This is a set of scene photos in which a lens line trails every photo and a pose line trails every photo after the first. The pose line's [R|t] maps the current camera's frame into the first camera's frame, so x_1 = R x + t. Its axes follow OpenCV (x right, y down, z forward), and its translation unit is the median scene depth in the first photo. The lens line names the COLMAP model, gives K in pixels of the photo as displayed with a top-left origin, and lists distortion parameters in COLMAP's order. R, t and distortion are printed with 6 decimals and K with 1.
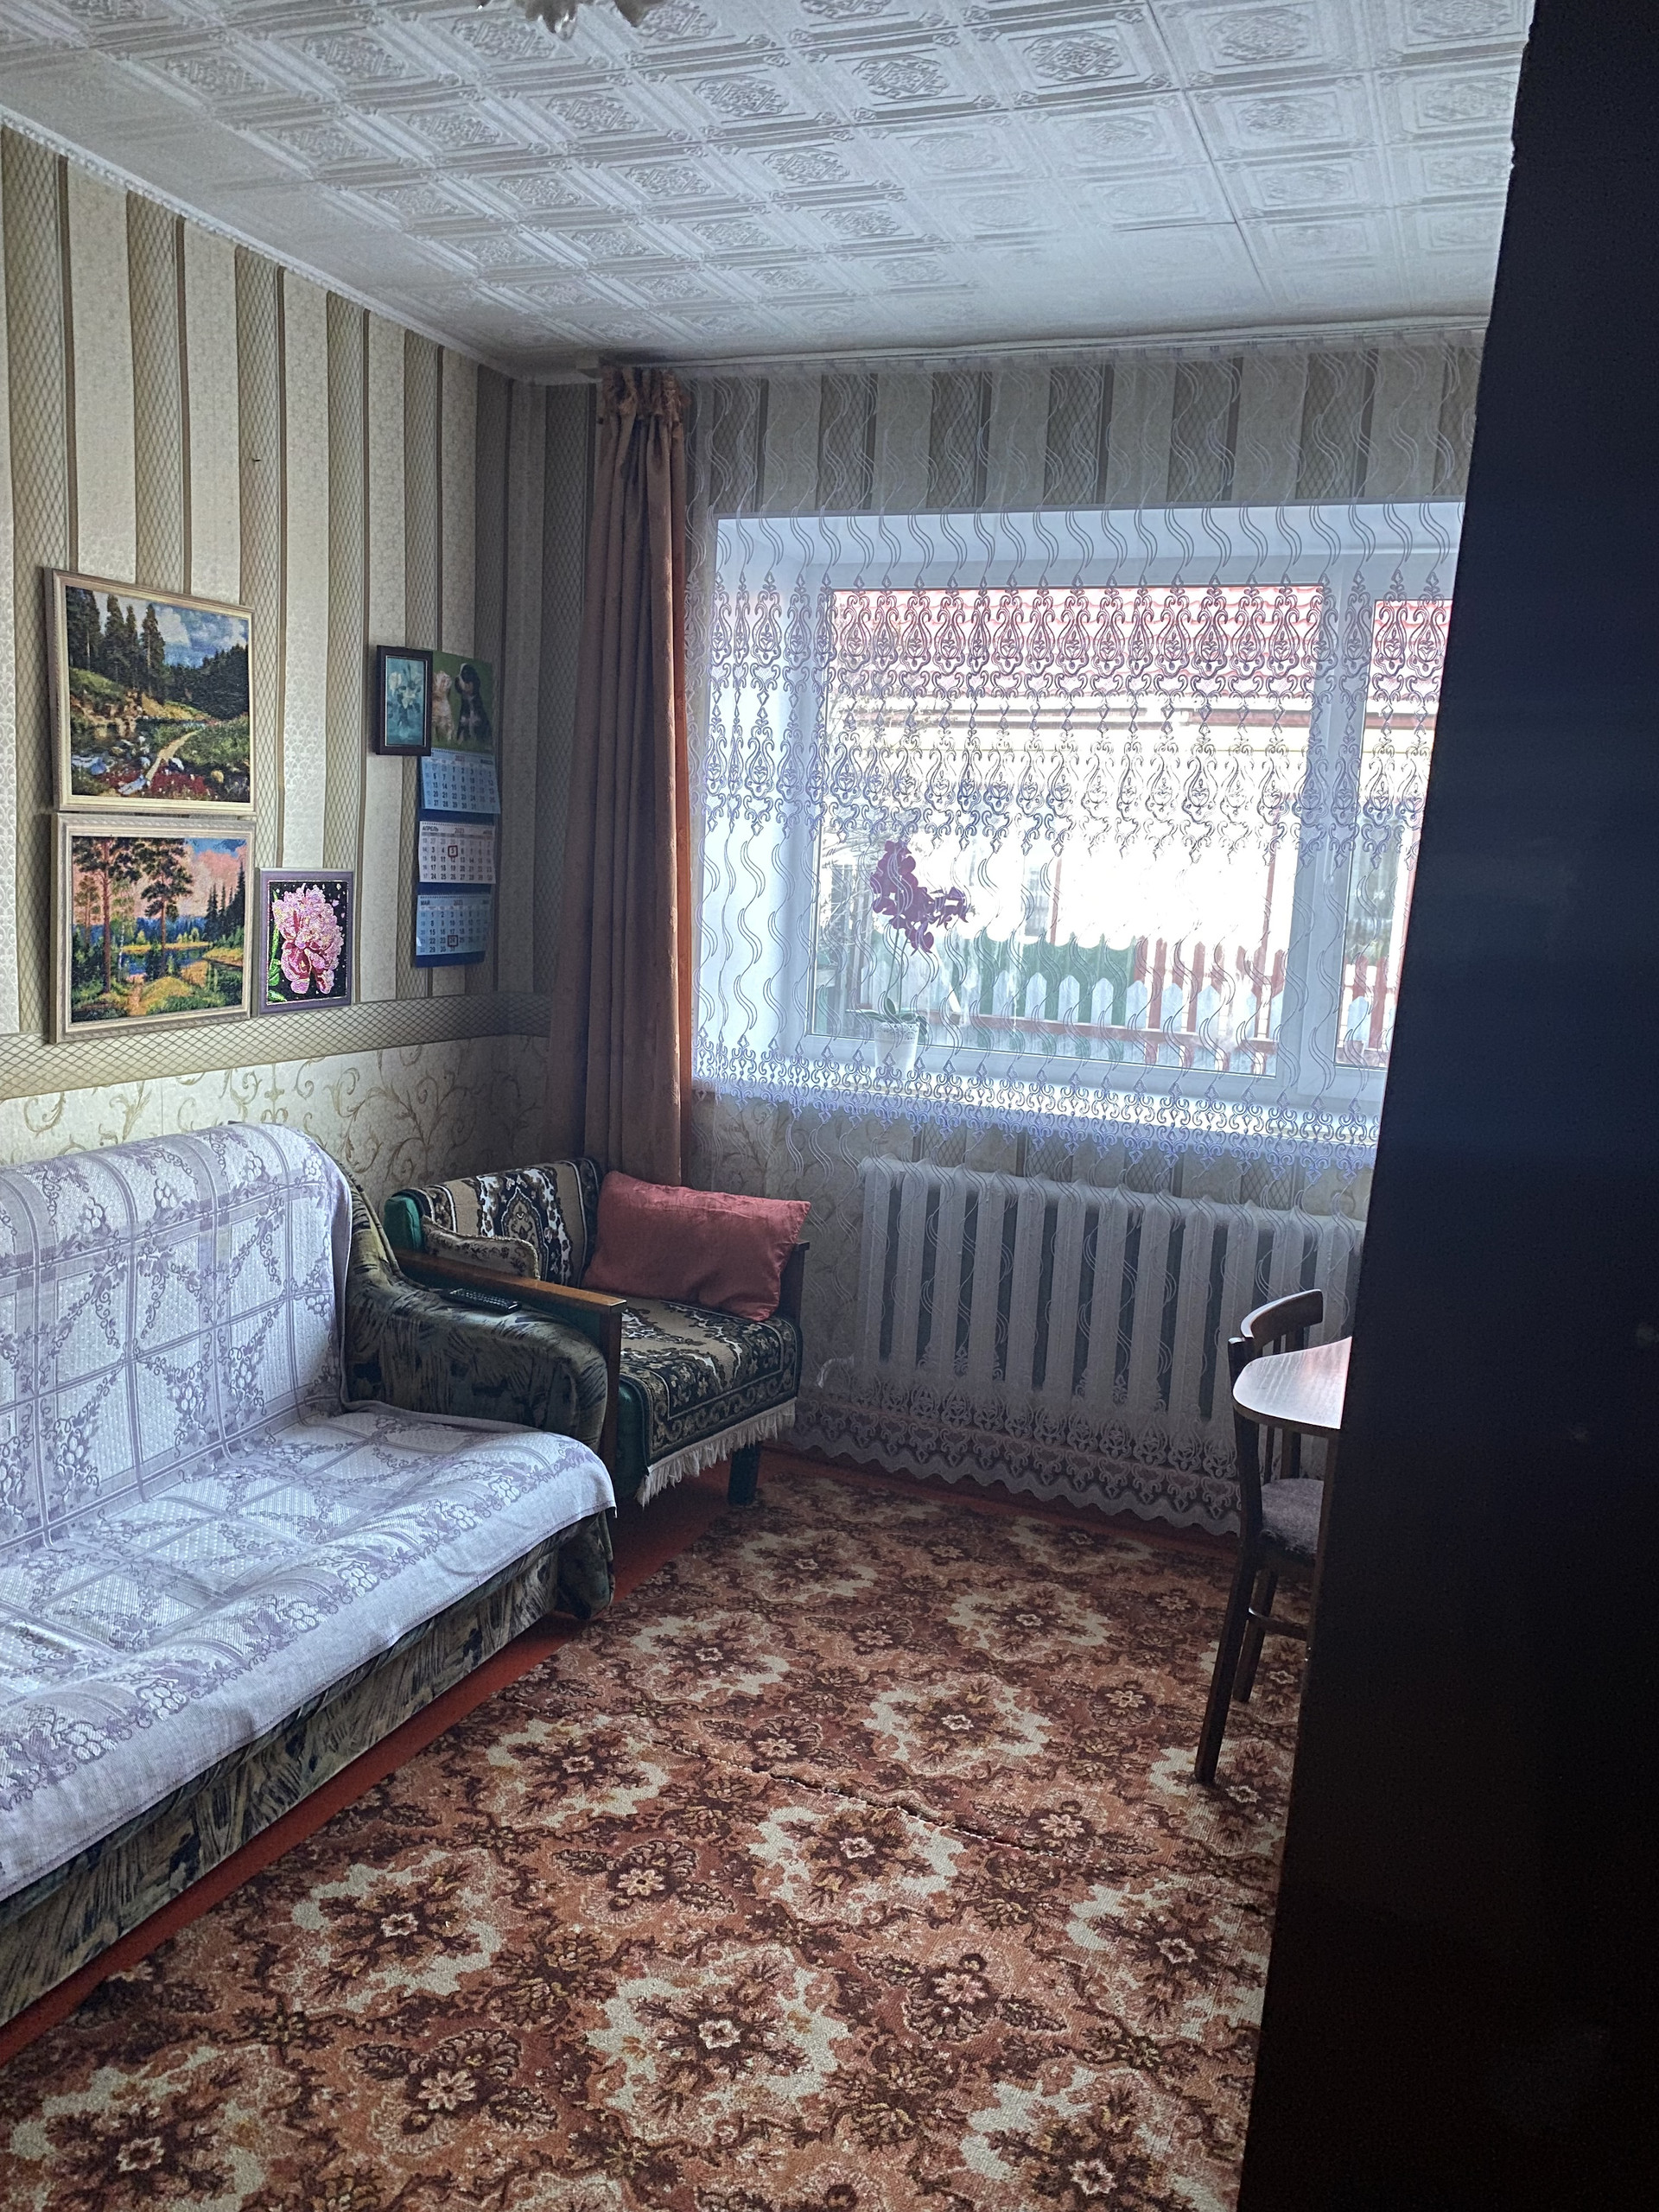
lens RADIAL K [[1653.5, 0, 840.5], [0, 1653.5, 1118.0], [0, 0, 1]] dist [0.024220, -0.028785]
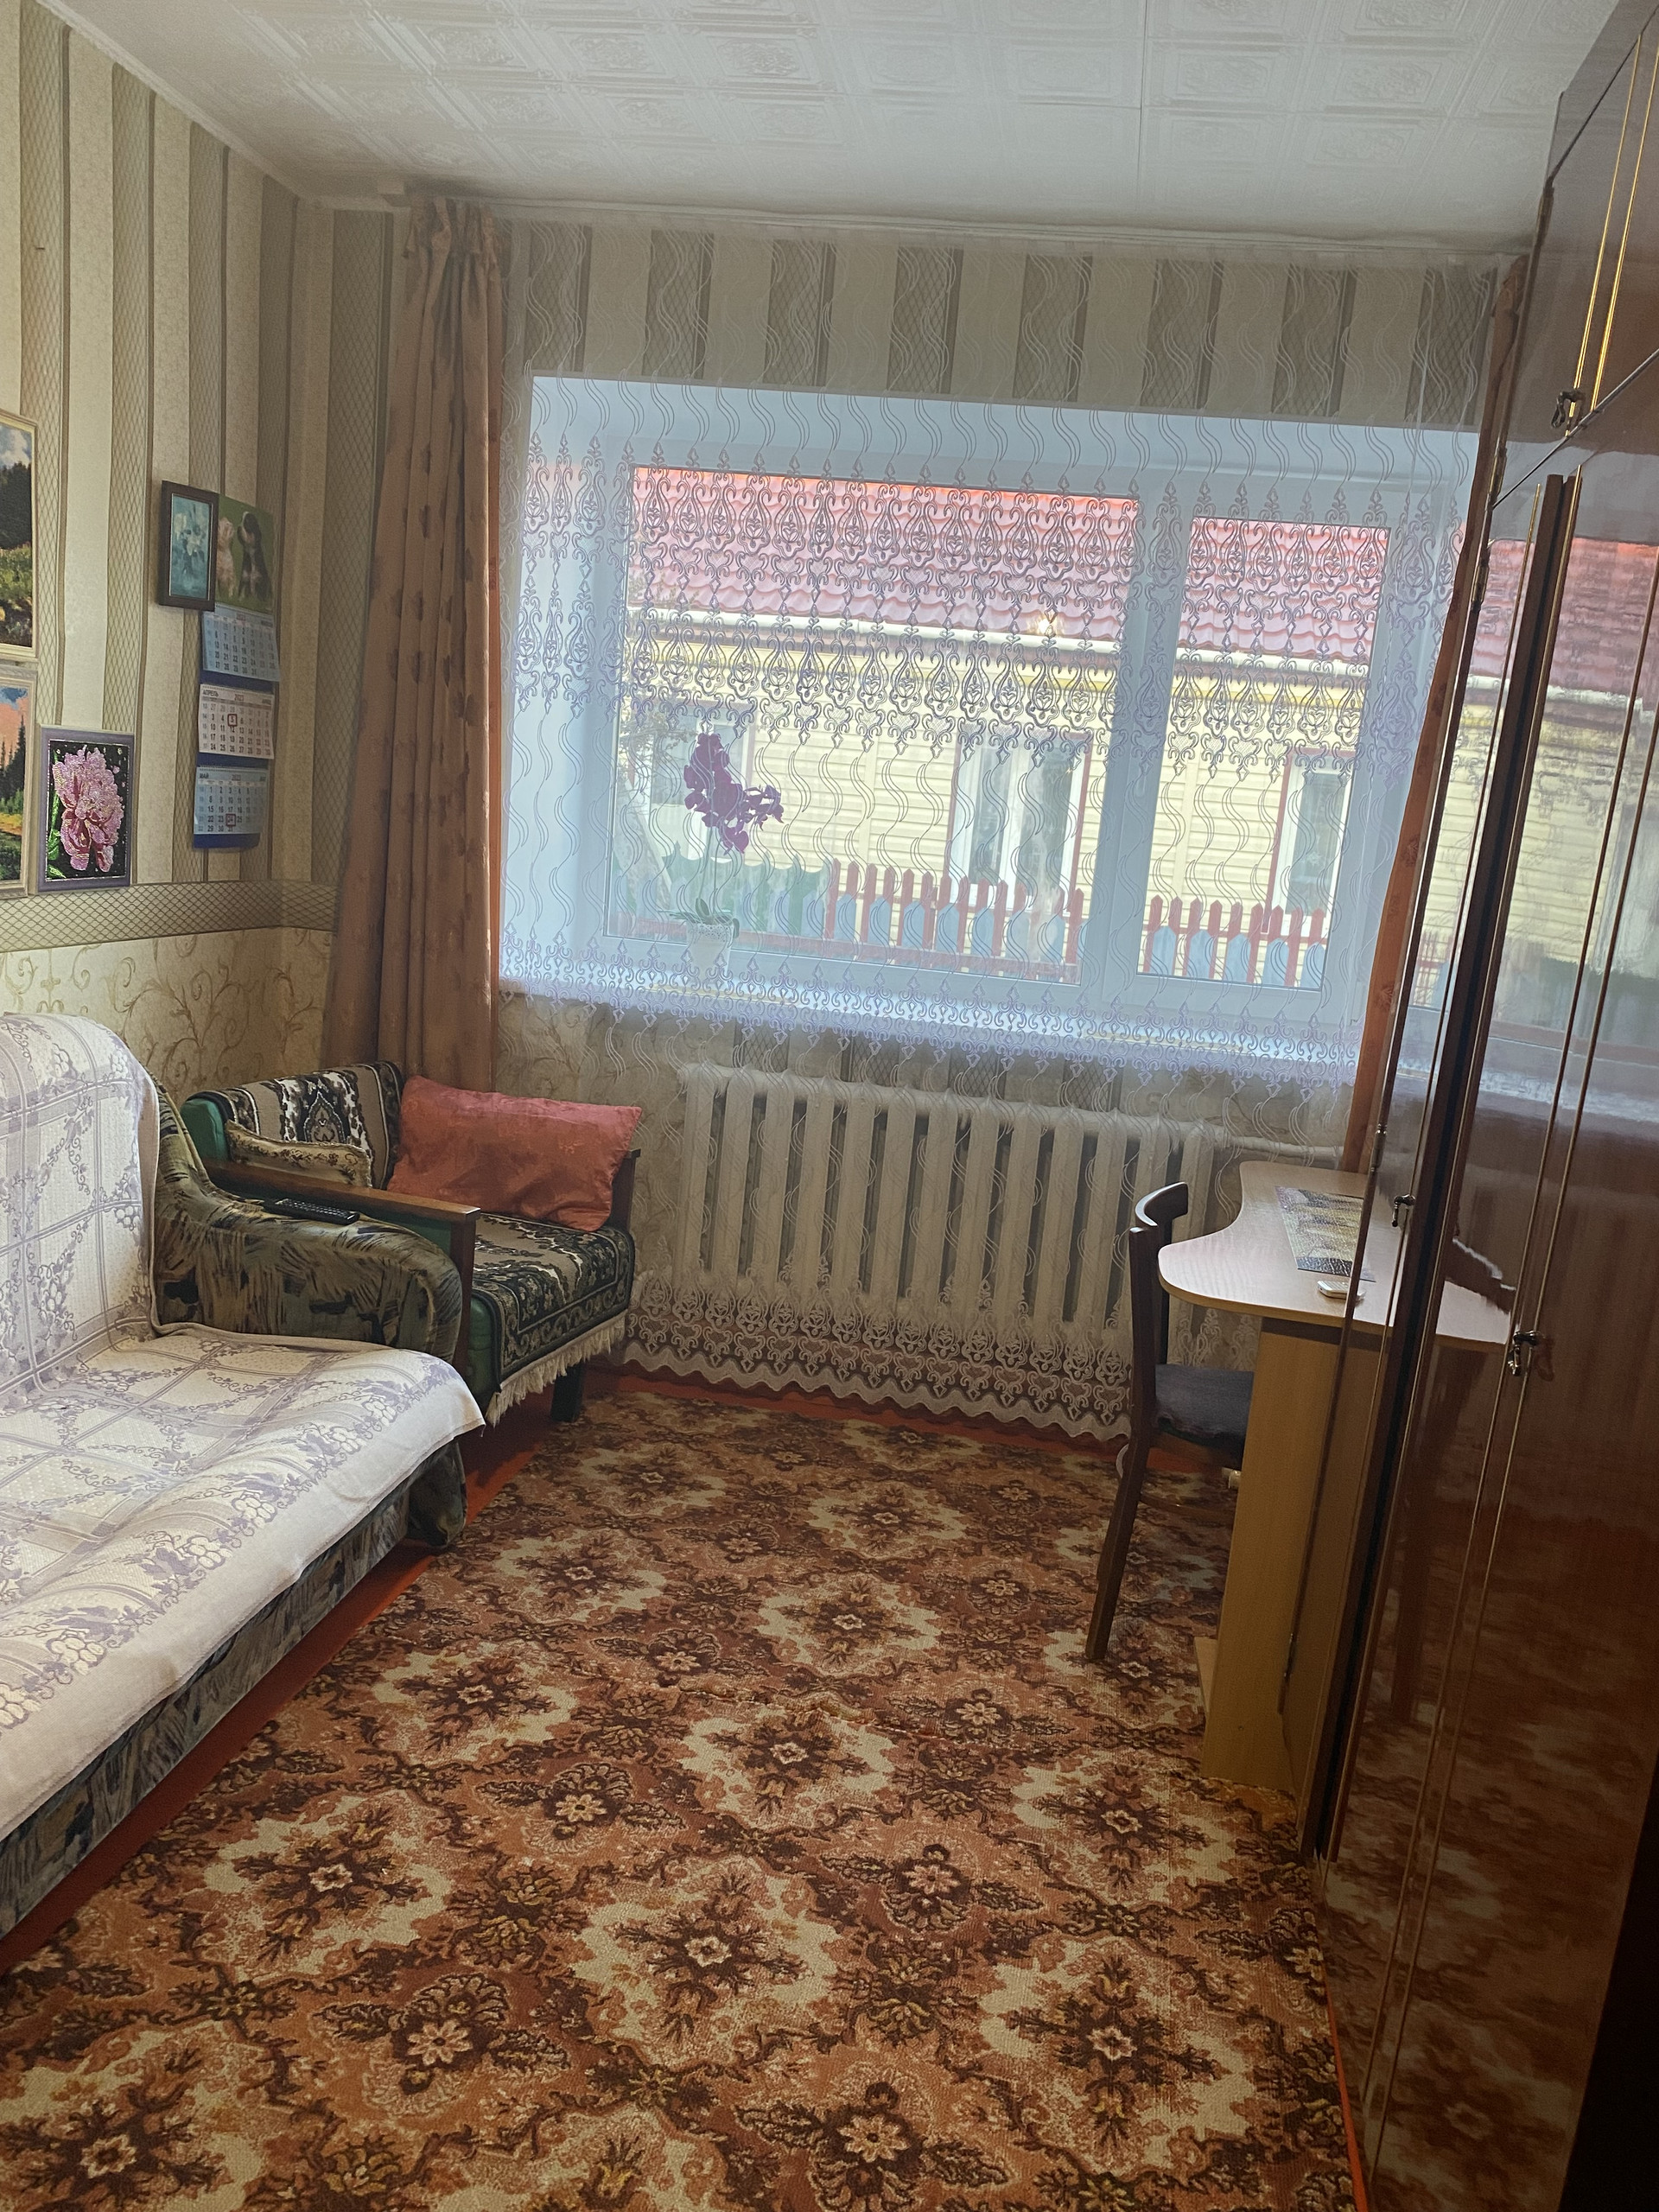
lens RADIAL K [[1653.5, 0, 846.5], [0, 1653.5, 1110.8], [0, 0, 1]] dist [0.024220, -0.028785]
pose [[0.974929, -0.003901, 0.222480, -0.143646], [-0.004705, 0.999261, 0.038139, 0.020131], [-0.222465, -0.038230, 0.974191, 0.045336]]
